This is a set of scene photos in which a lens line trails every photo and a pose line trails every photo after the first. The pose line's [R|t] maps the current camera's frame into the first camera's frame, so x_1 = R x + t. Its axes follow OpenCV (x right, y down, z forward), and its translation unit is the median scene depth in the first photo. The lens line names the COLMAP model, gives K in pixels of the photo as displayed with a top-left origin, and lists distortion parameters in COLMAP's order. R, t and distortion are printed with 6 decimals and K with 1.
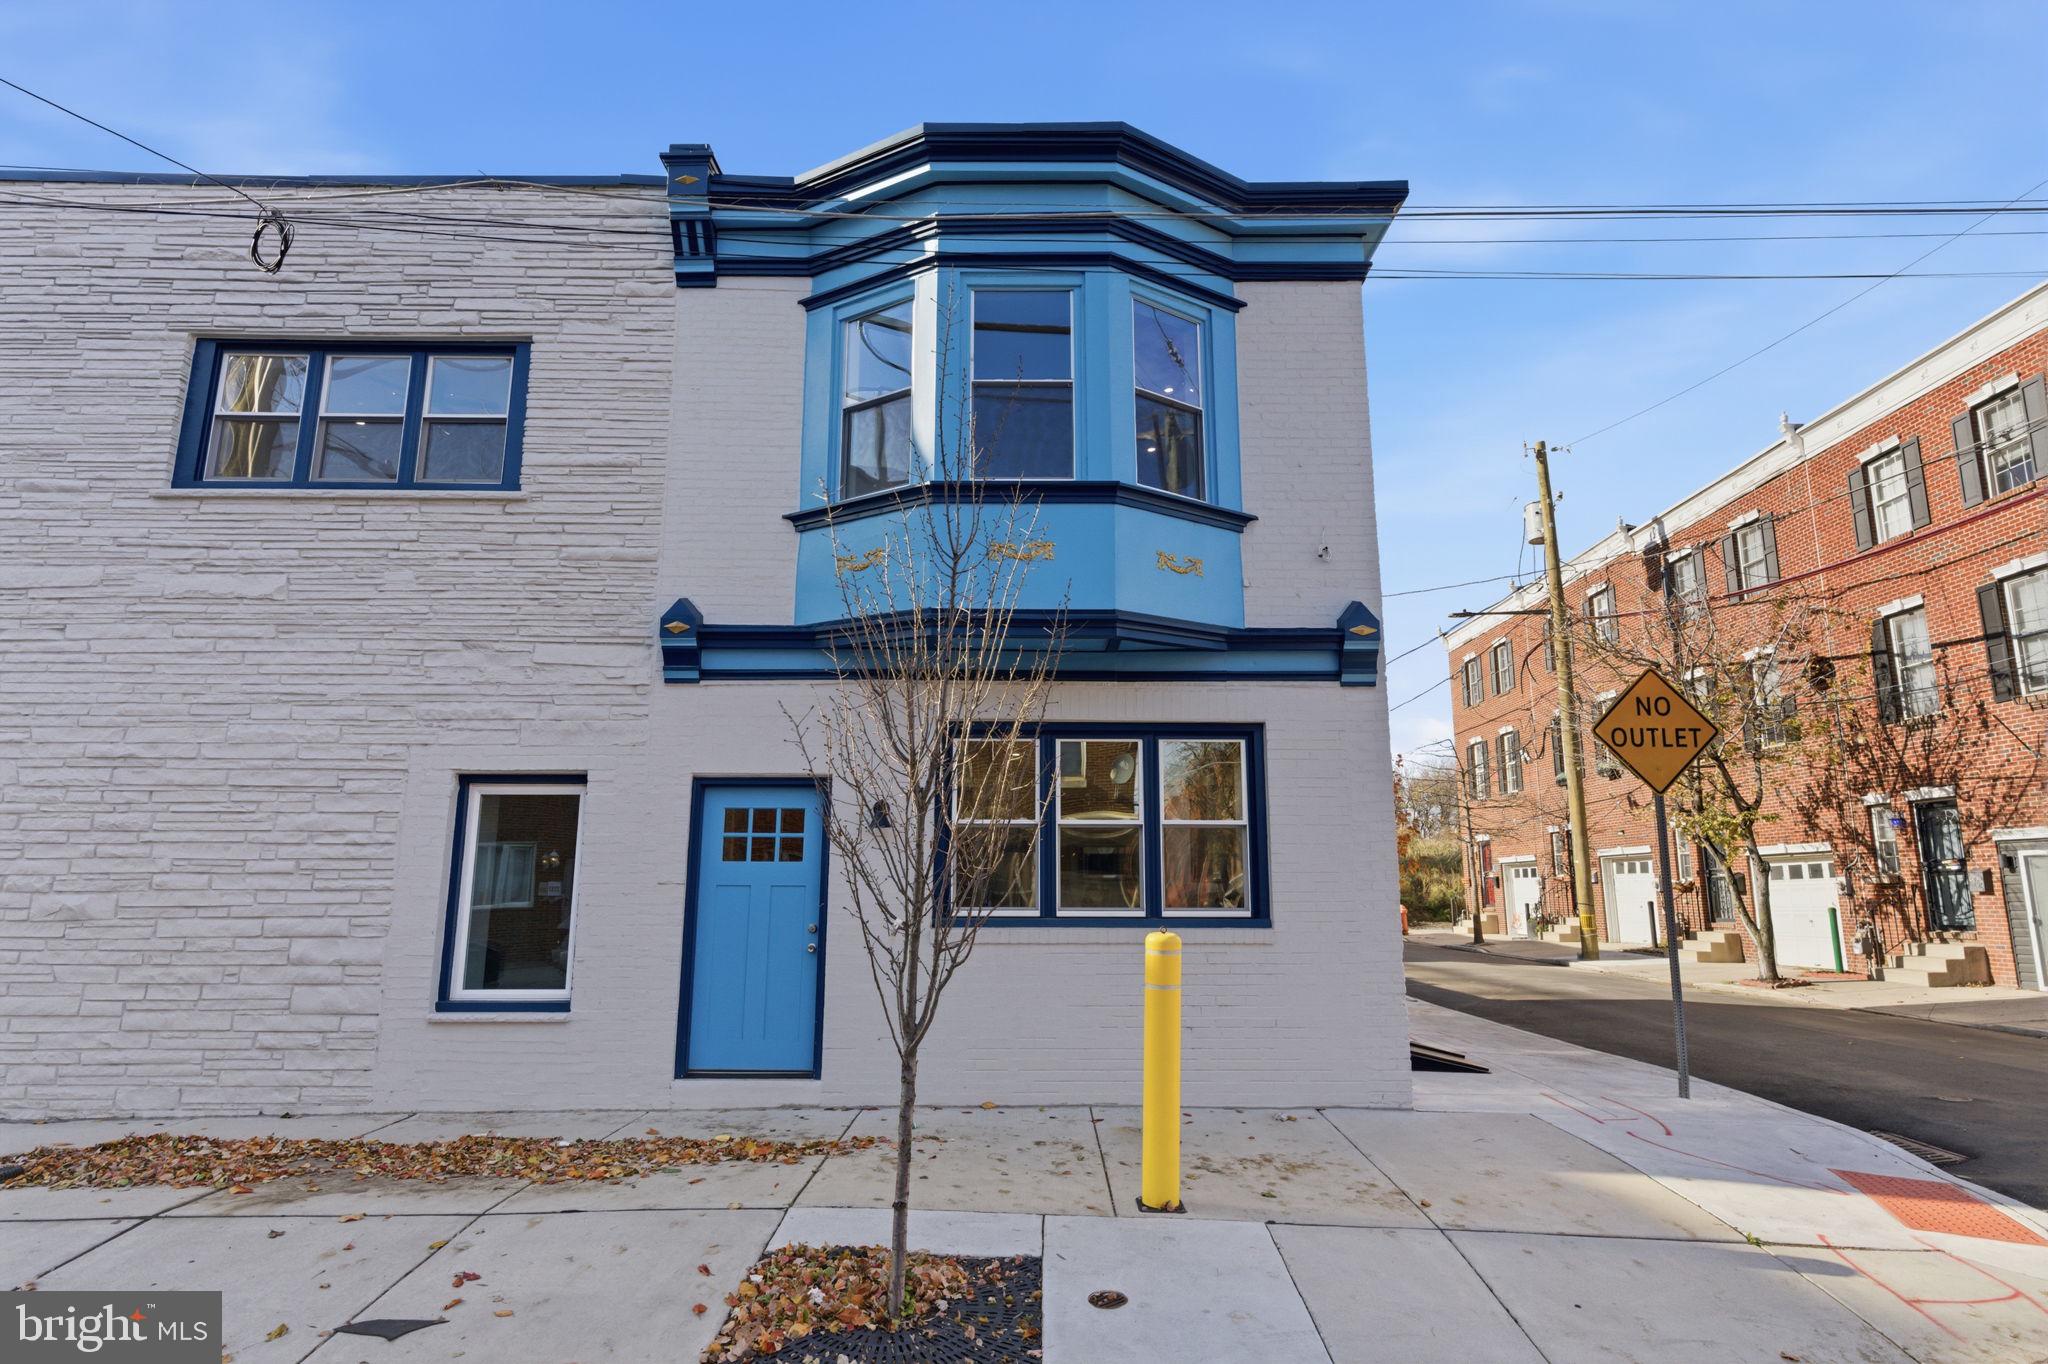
lens RADIAL K [[1129.3, 0, 1025.0], [0, 1129.3, 682.9], [0, 0, 1]] dist [0.010813, -0.003814]
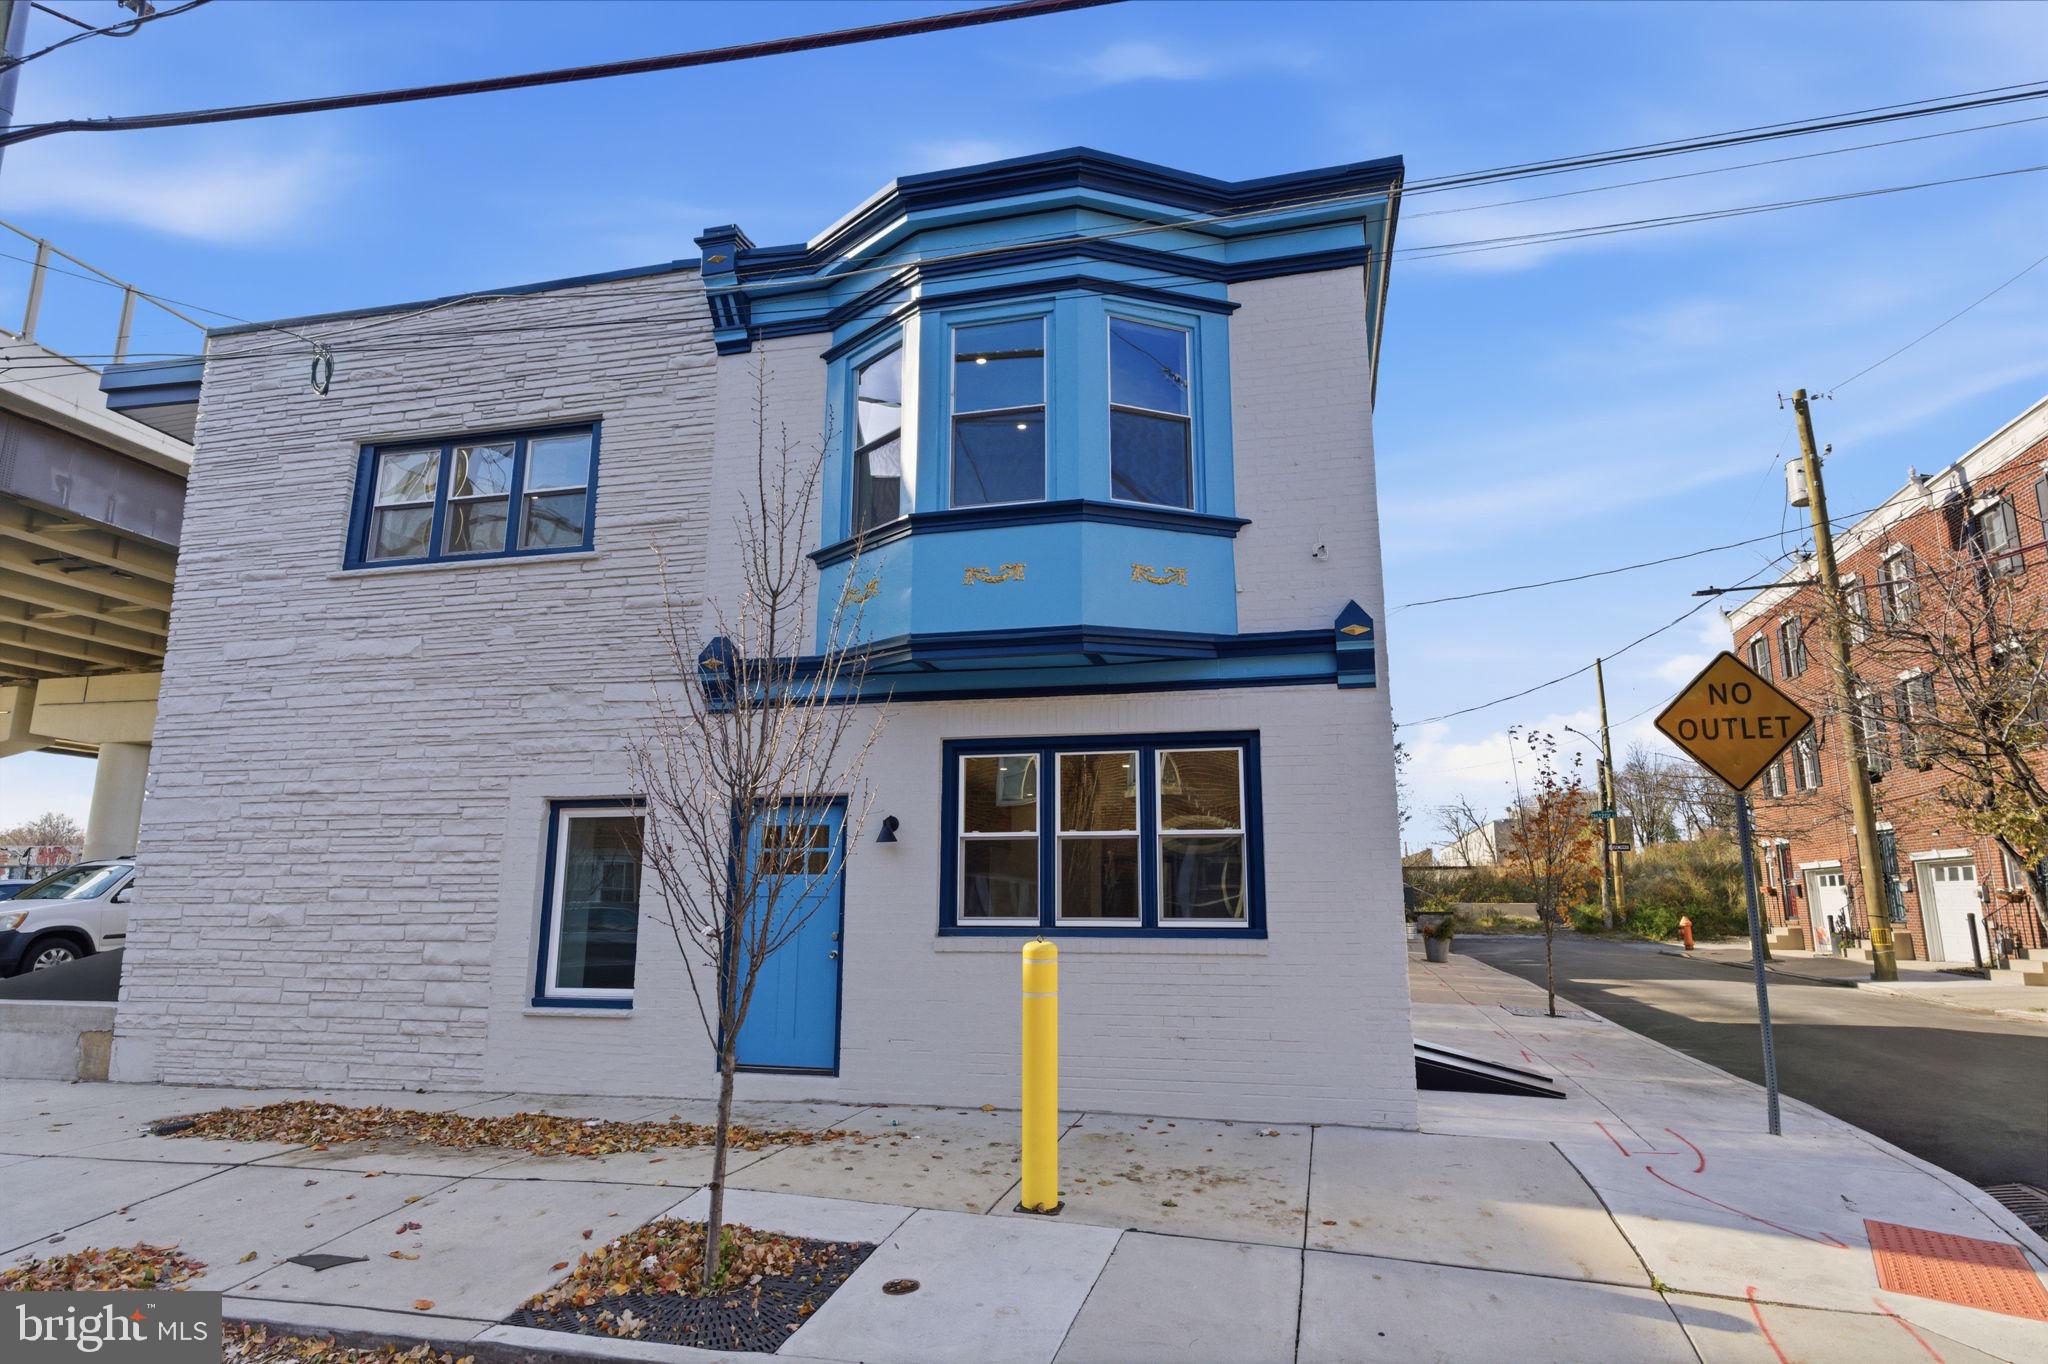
lens RADIAL K [[1129.3, 0, 1028.4], [0, 1129.3, 684.6], [0, 0, 1]] dist [0.010813, -0.003814]
pose [[0.969537, -0.047338, -0.240327, 0.253623], [0.045514, 0.998877, -0.013139, 0.000125], [0.240679, 0.001801, 0.970603, -0.001056]]
